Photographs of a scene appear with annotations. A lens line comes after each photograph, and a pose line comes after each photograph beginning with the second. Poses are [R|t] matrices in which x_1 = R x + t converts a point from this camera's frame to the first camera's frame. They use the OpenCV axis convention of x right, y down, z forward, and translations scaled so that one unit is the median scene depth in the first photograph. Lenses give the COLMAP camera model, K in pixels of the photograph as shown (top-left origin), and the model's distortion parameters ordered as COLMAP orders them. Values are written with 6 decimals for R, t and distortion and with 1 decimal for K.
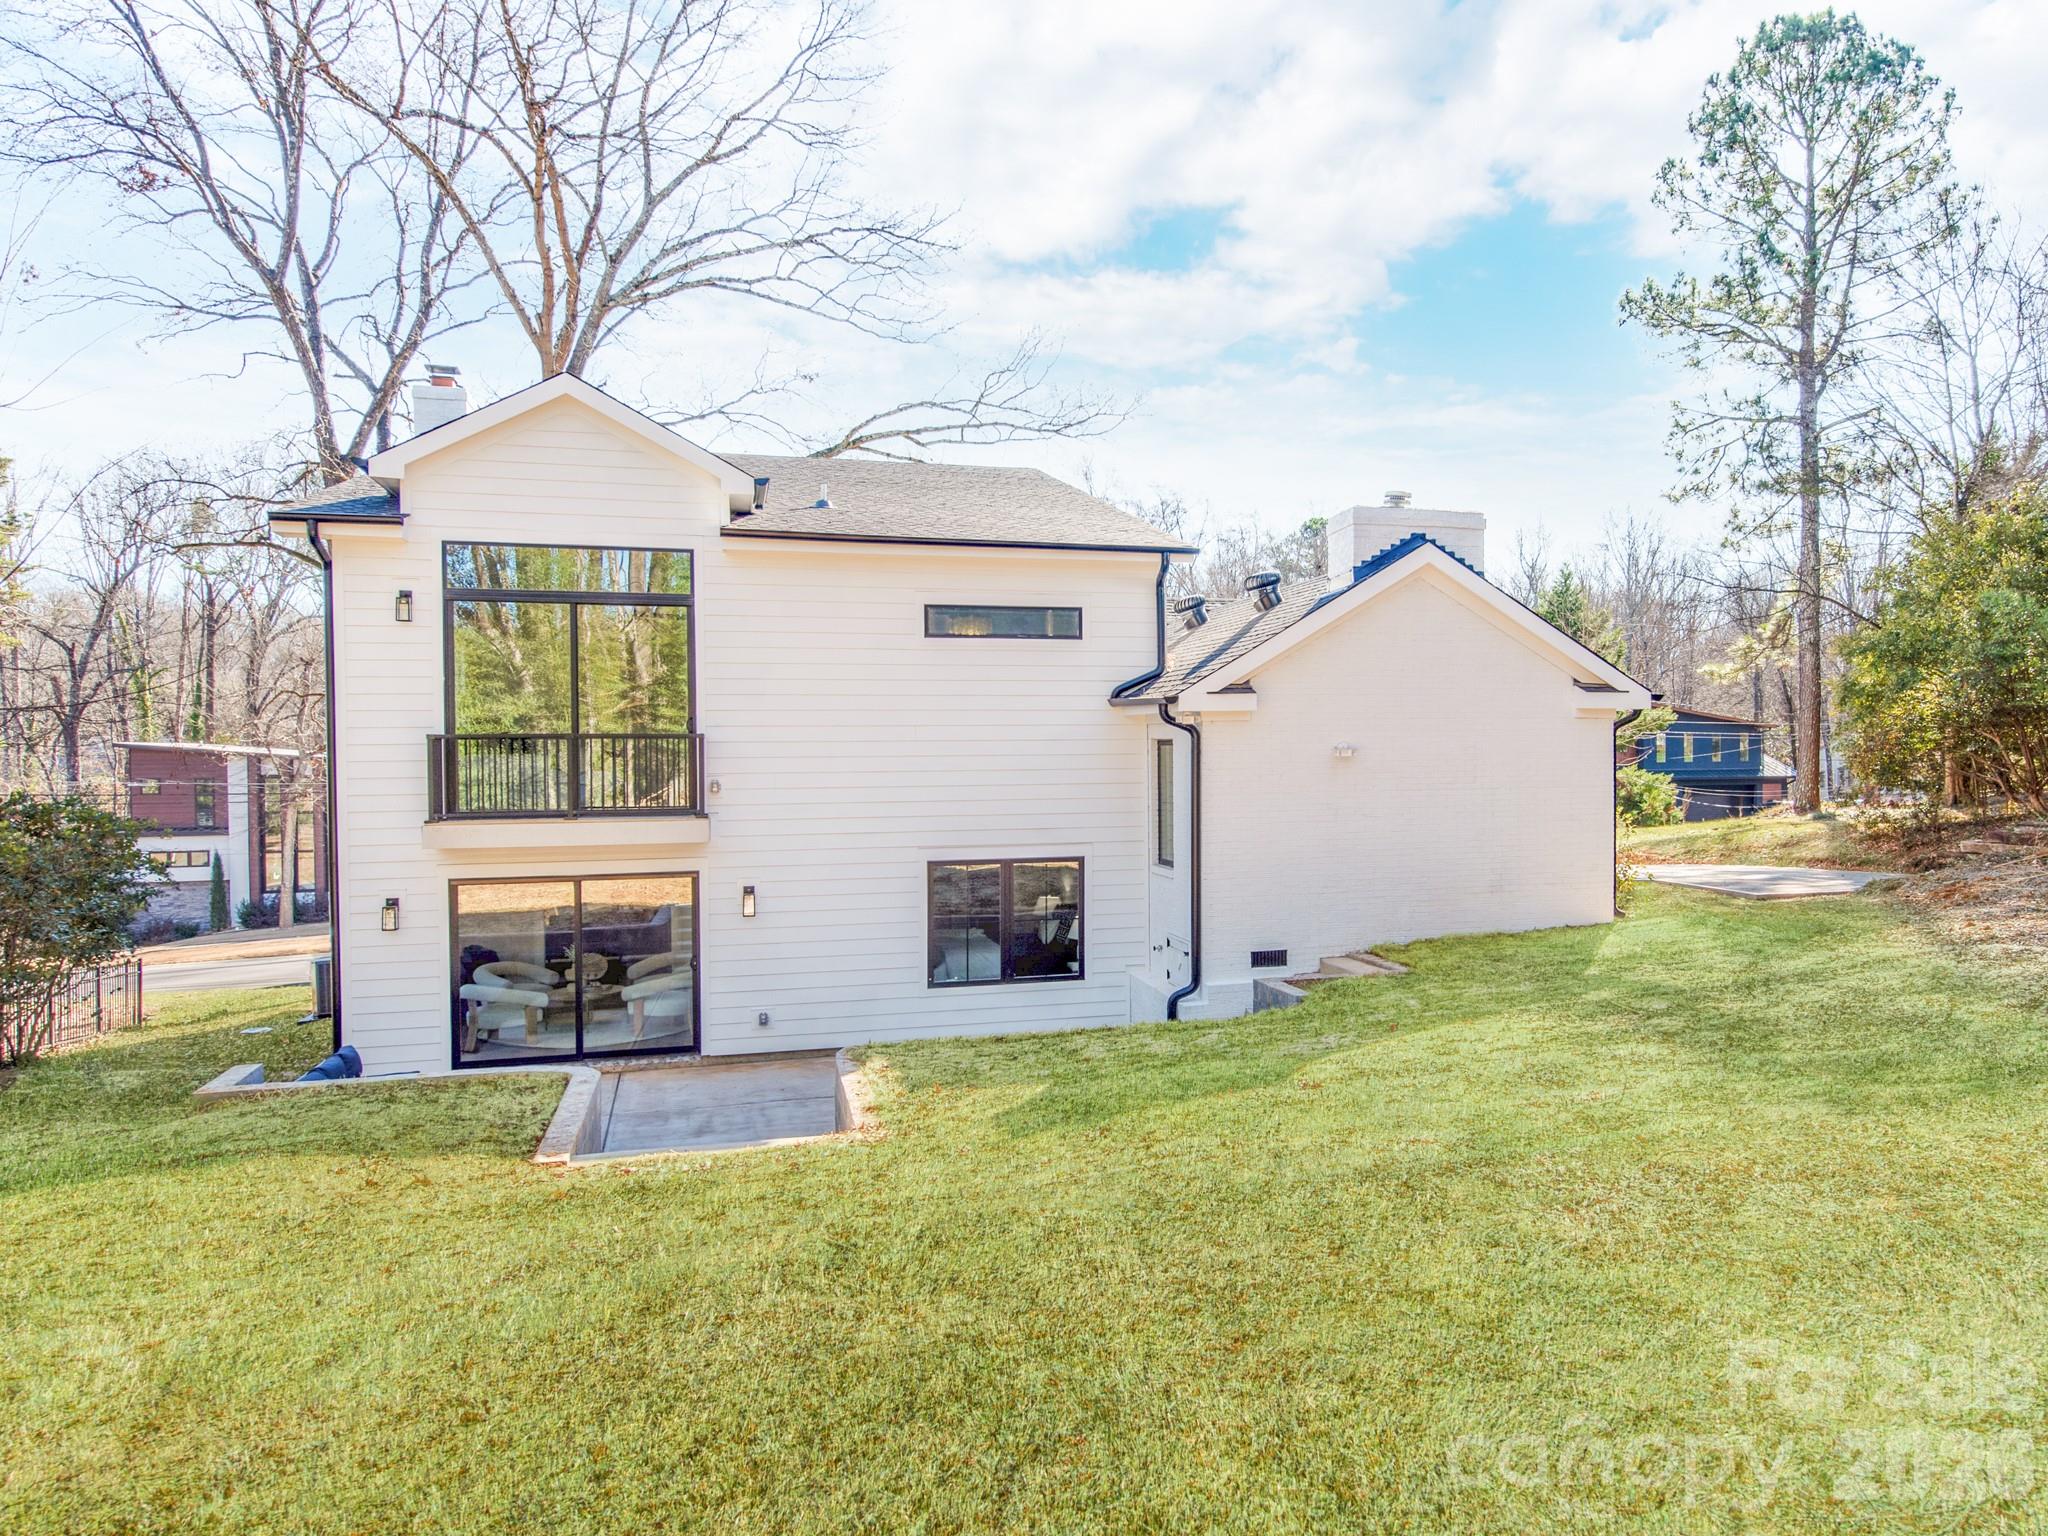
lens RADIAL K [[990.1, 0, 1019.7], [0, 990.1, 767.1], [0, 0, 1]] dist [0.011145, -0.002177]
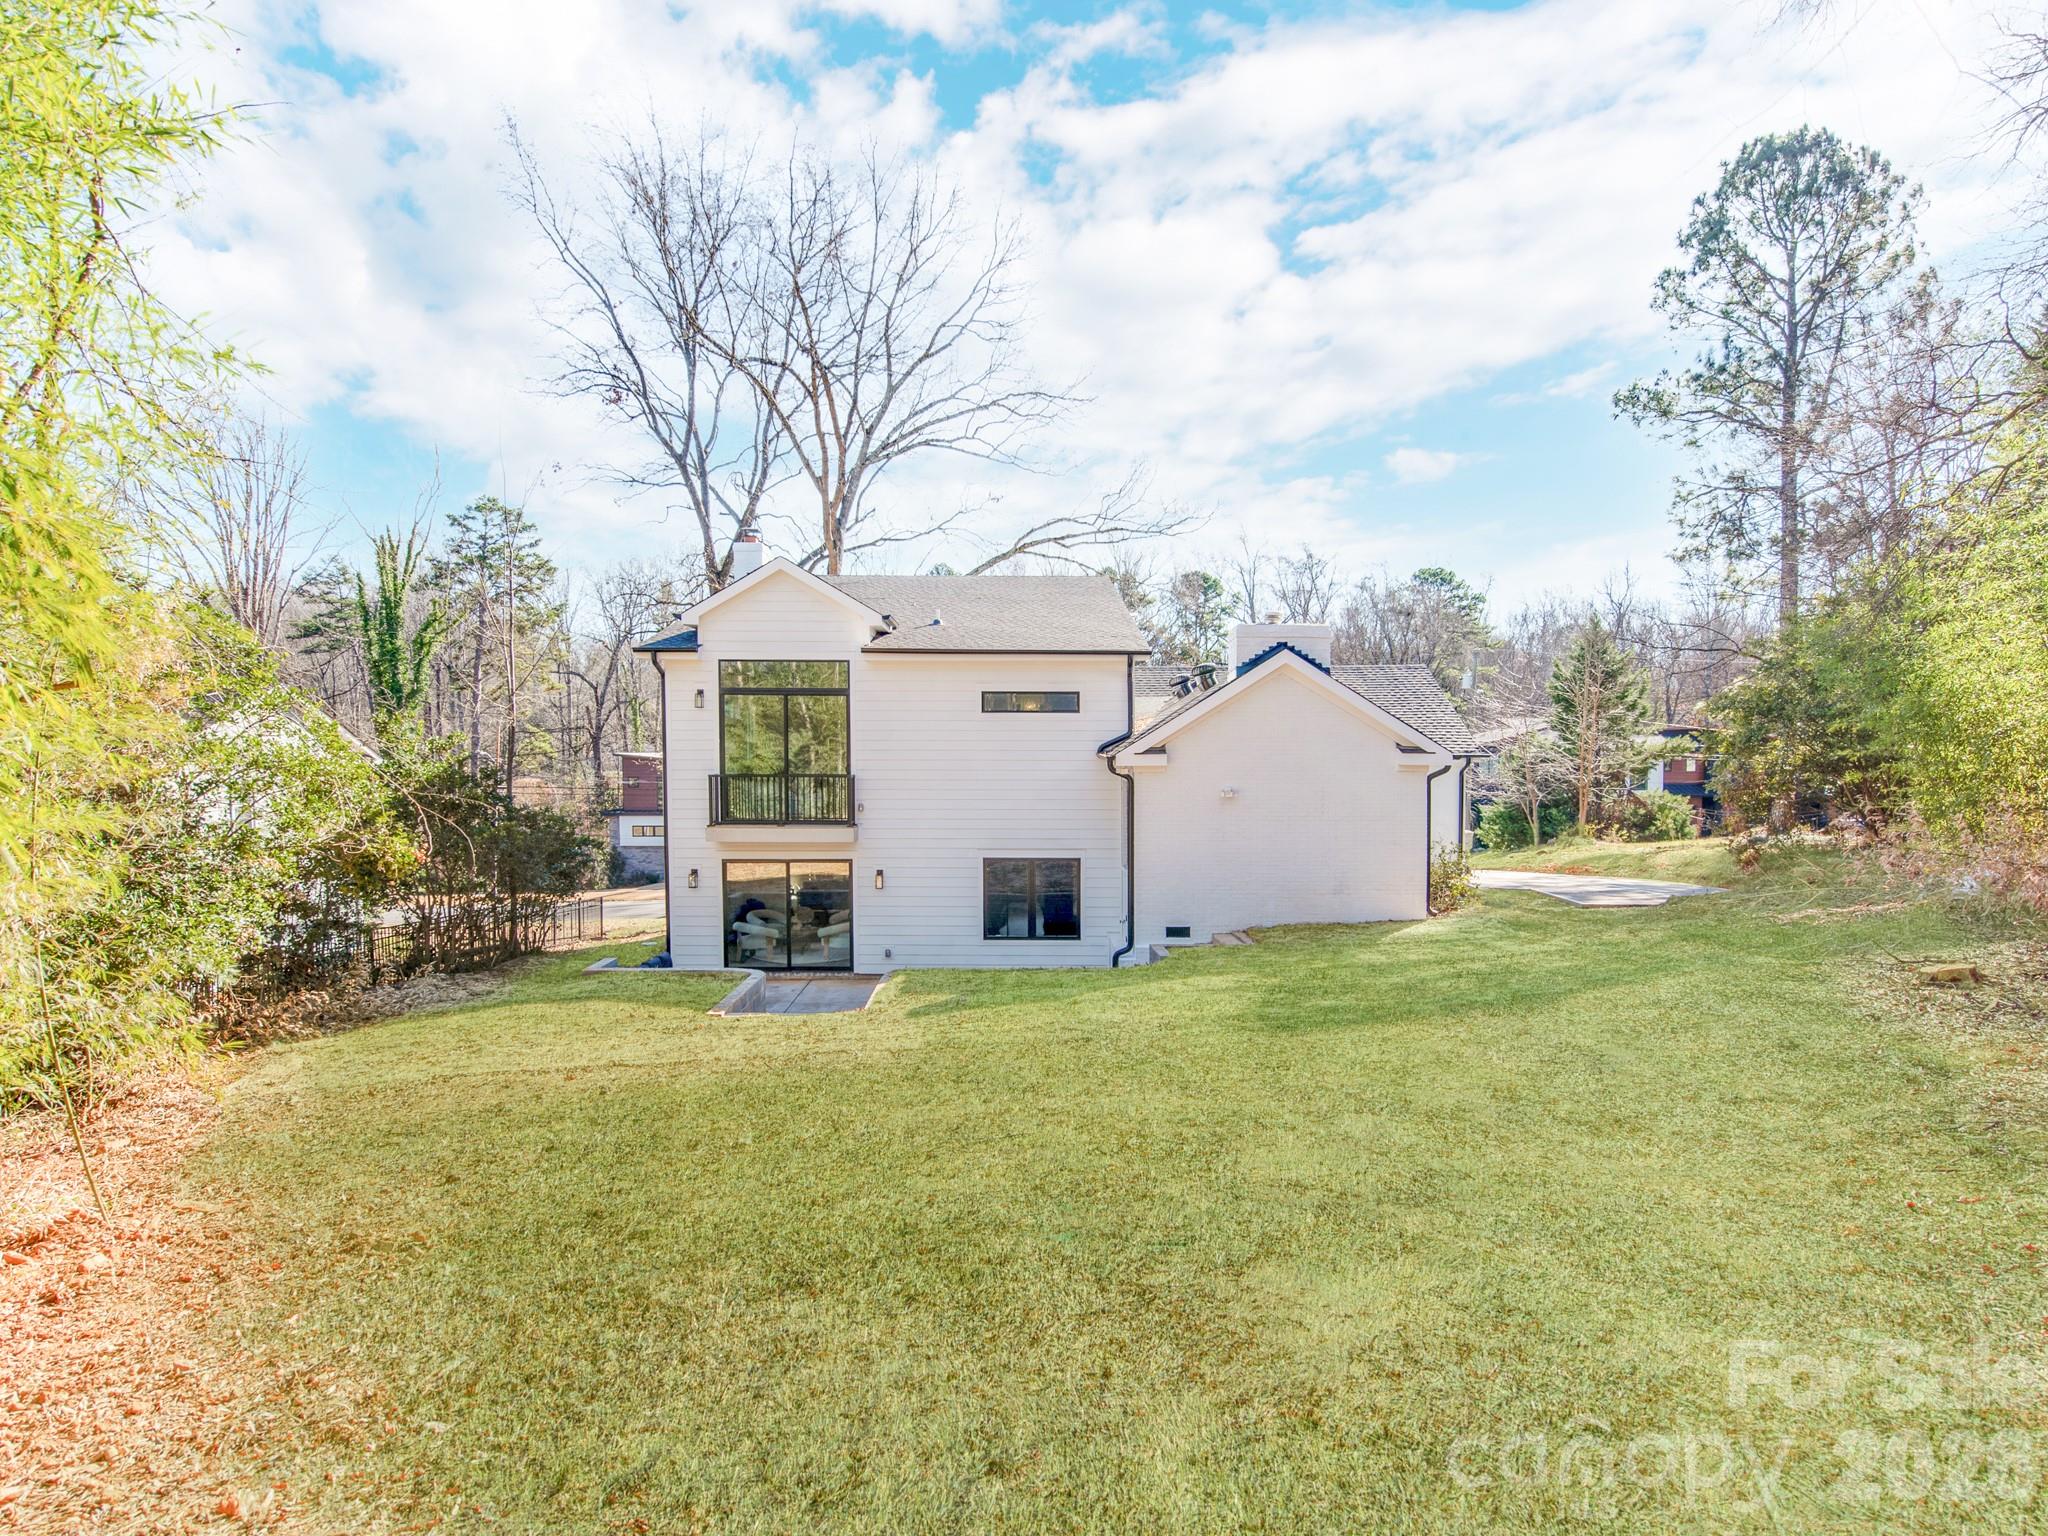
lens RADIAL K [[824.6, 0, 1029.0], [0, 824.6, 773.7], [0, 0, 1]] dist [0.004694, -0.000028]
pose [[0.961861, 0.002873, -0.273522, 0.228320], [-0.000583, 0.999964, 0.008454, -0.033053], [0.273537, -0.007972, 0.961829, -0.152544]]
